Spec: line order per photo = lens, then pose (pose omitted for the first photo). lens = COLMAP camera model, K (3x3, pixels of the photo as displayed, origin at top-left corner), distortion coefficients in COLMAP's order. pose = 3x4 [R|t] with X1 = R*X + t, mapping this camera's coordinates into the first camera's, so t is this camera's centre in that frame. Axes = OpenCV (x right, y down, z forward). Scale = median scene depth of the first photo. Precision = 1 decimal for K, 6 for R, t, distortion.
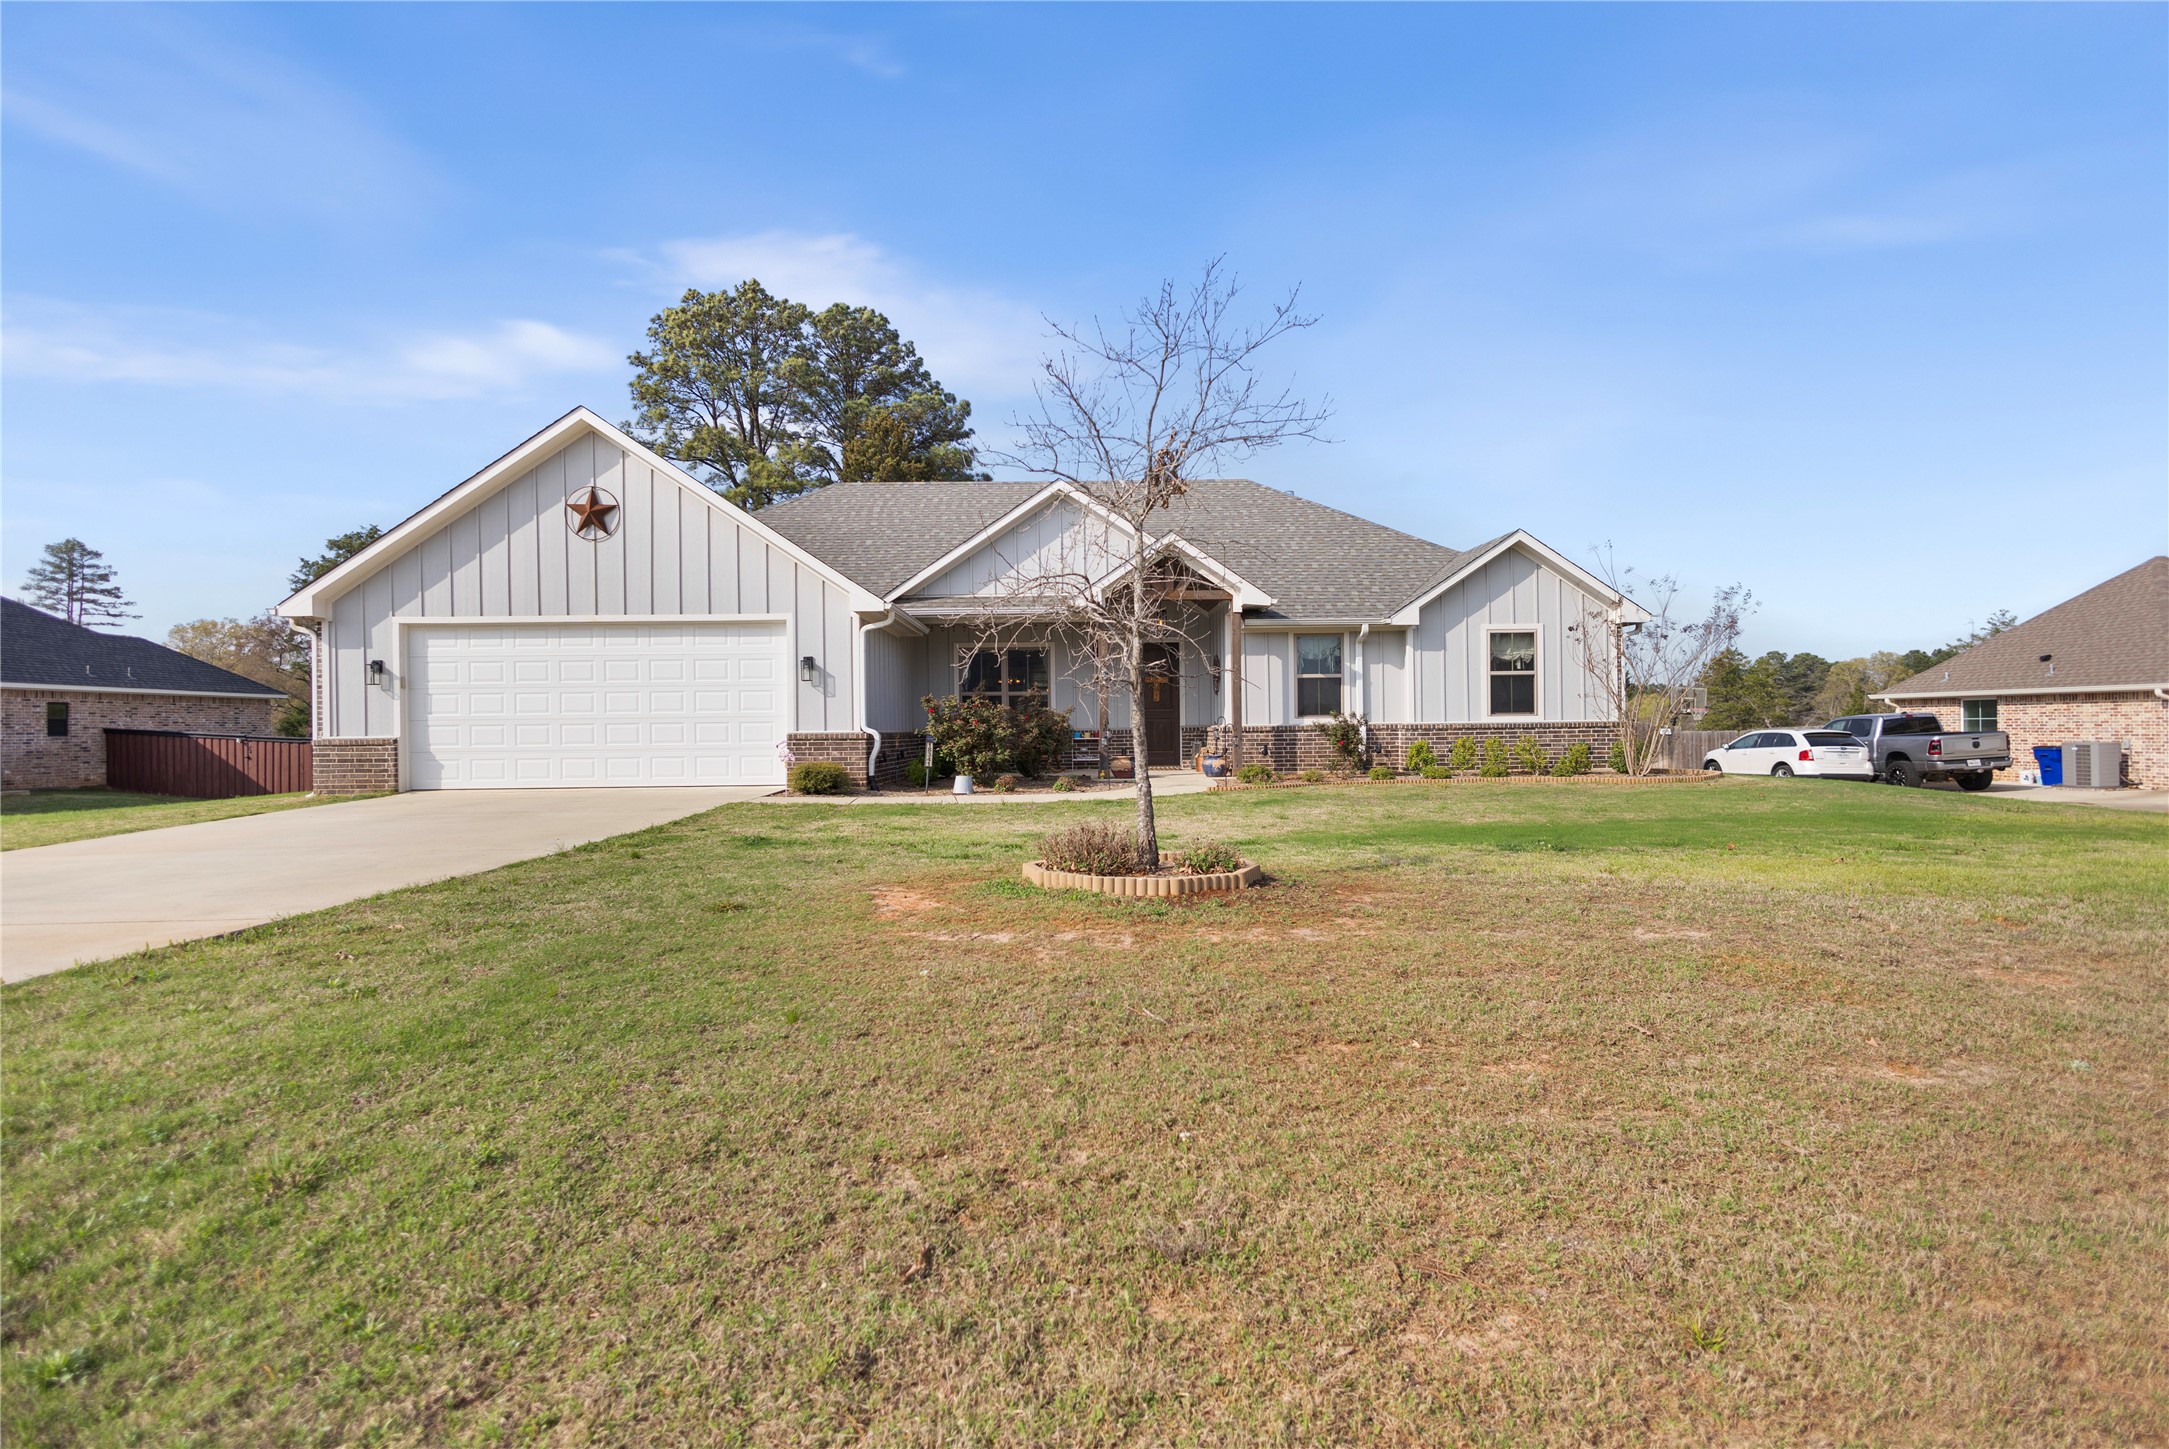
lens RADIAL K [[996.8, 0, 1089.4], [0, 996.8, 716.3], [0, 0, 1]] dist [0.000304, 0.000022]
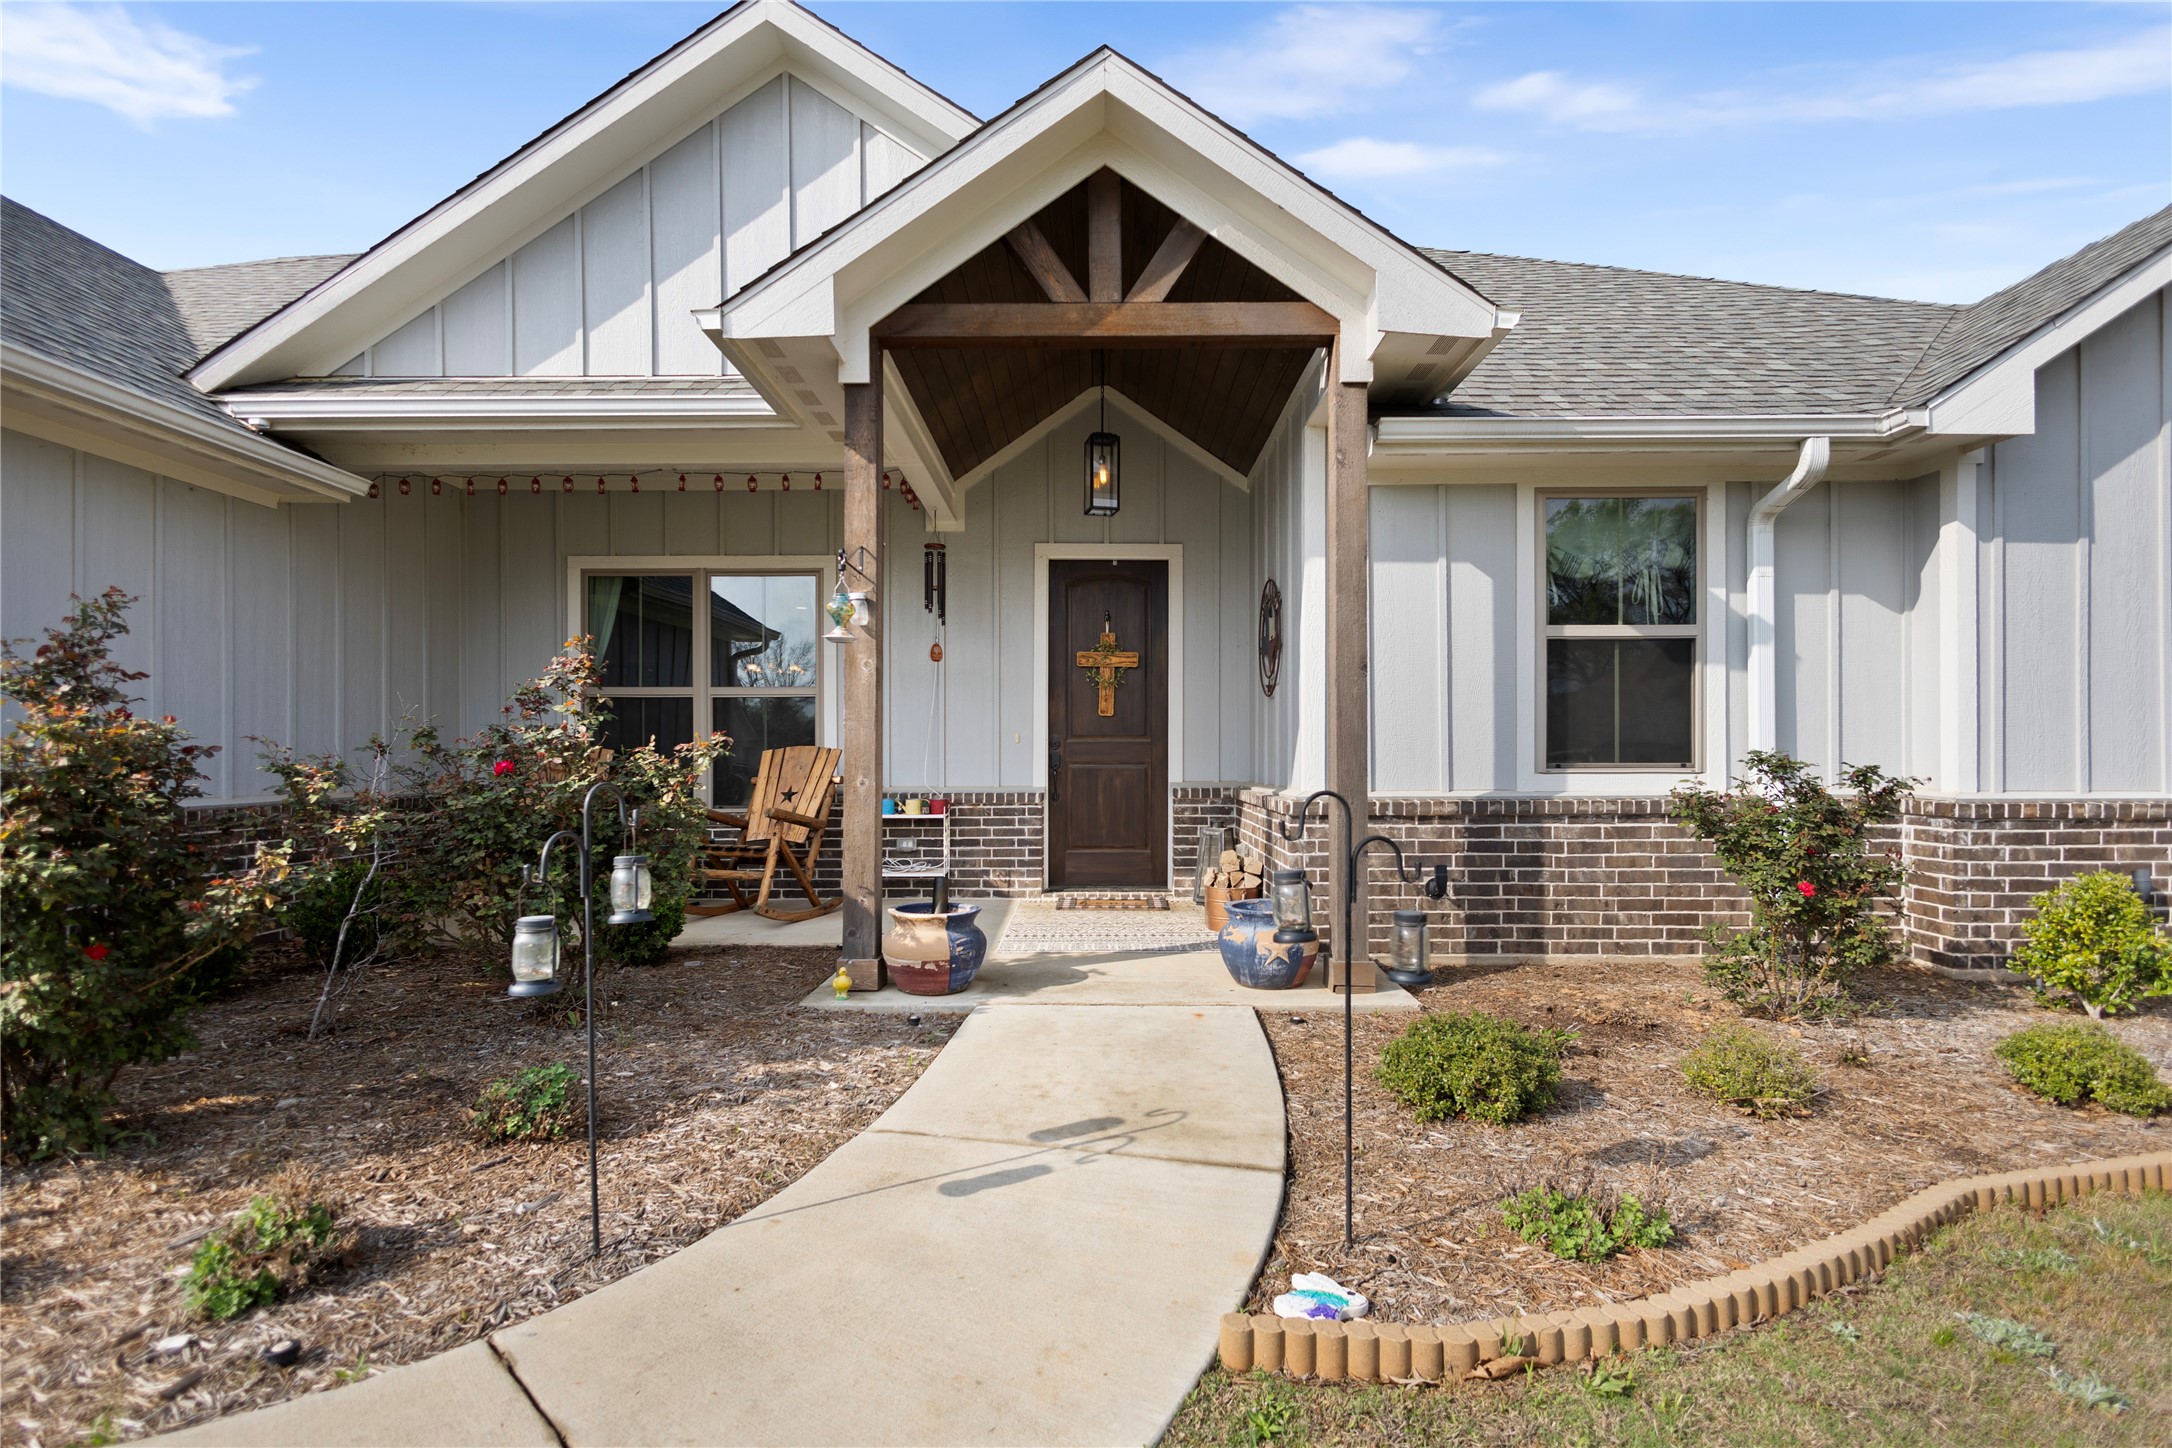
lens RADIAL K [[998.2, 0, 1080.8], [0, 998.2, 730.6], [0, 0, 1]] dist [0.000304, 0.000022]
pose [[0.998674, 0.009277, -0.050641, 0.085092], [-0.009861, 0.999888, -0.011301, -0.006016], [0.050531, 0.011785, 0.998653, 0.696525]]
